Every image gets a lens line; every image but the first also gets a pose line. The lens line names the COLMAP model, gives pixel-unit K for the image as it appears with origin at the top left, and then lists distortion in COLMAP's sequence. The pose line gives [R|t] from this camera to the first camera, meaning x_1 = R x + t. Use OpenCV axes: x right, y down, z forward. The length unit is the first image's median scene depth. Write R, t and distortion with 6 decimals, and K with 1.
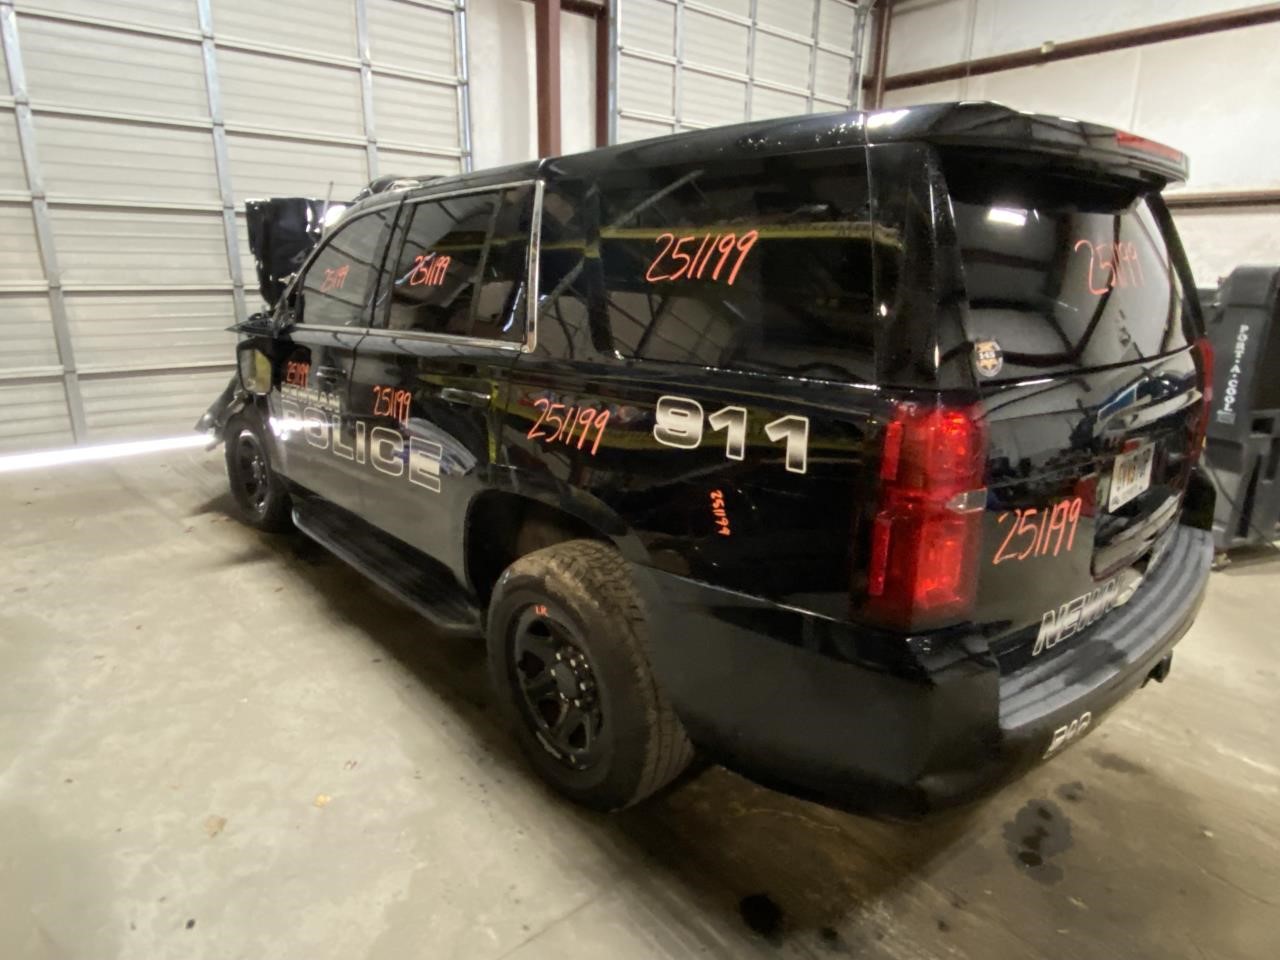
lens RADIAL K [[757.5, 0, 634.8], [0, 757.5, 477.1], [0, 0, 1]] dist [-0.003859, -0.002947]
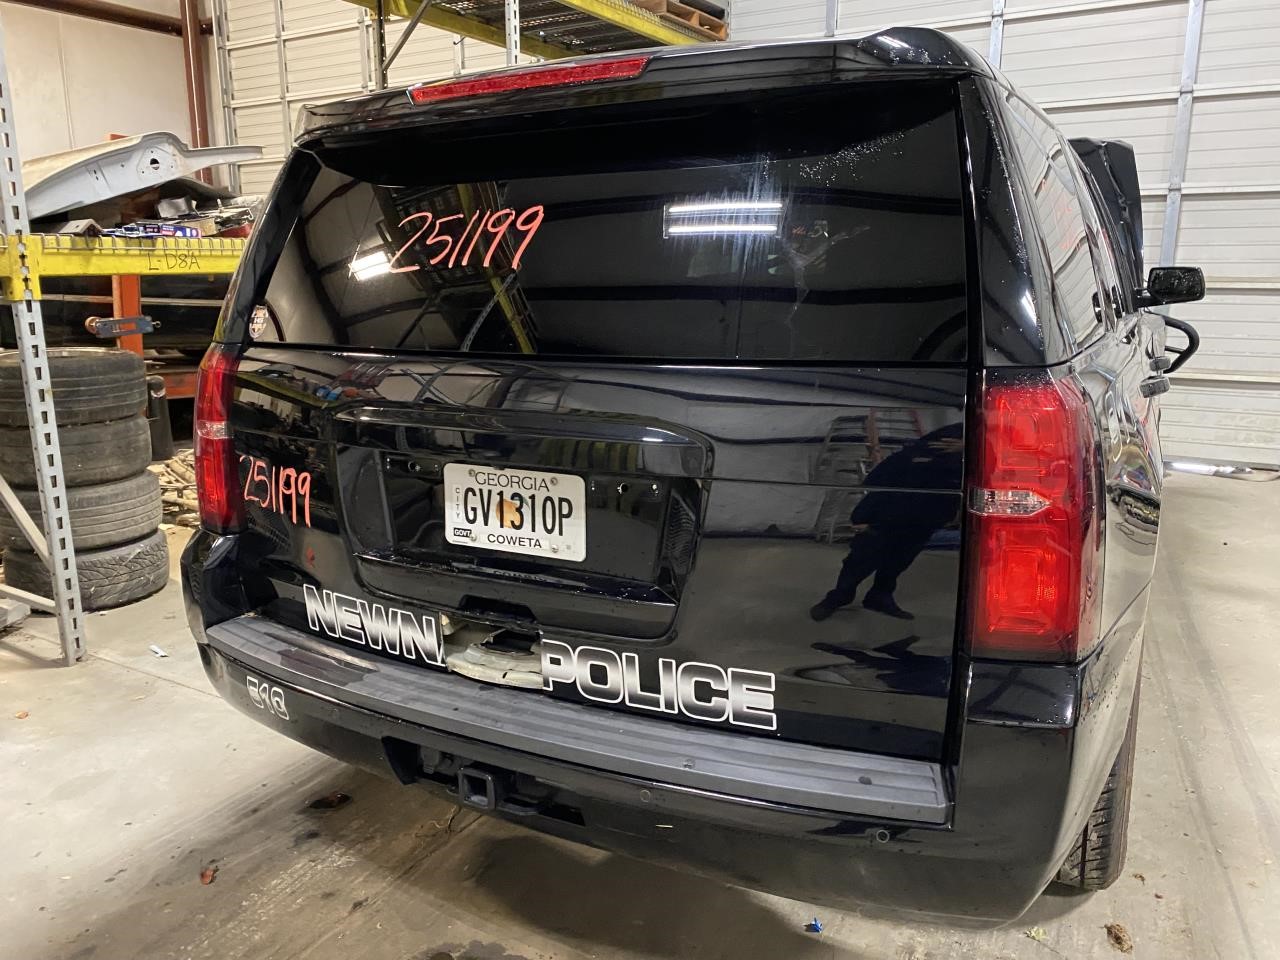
lens RADIAL K [[1050.9, 0, 640.0], [0, 1050.9, 480.0], [0, 0, 1]] dist [0.101941, 0.000140]
pose [[0.307901, 0.194103, -0.931408, 1.136341], [-0.237460, 0.963664, 0.122327, -0.133836], [0.921309, 0.183507, 0.342805, 0.519262]]
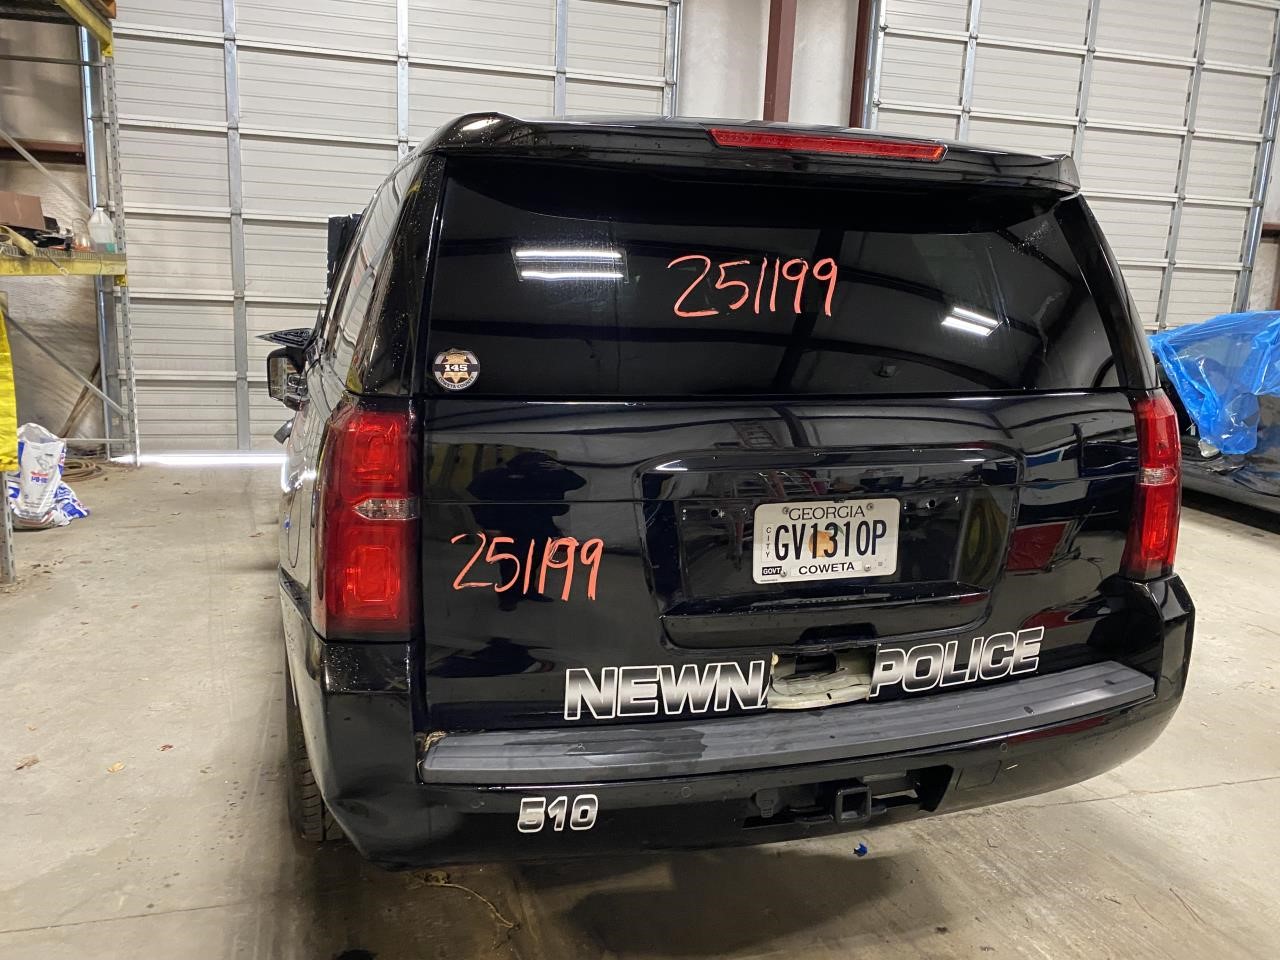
lens RADIAL K [[985.7, 0, 621.1], [0, 985.7, 468.7], [0, 0, 1]] dist [0.053414, -0.071919]
pose [[0.906912, 0.097123, -0.409974, 0.602470], [-0.137554, 0.988001, -0.070229, 0.013444], [0.398234, 0.120085, 0.909390, -0.025661]]
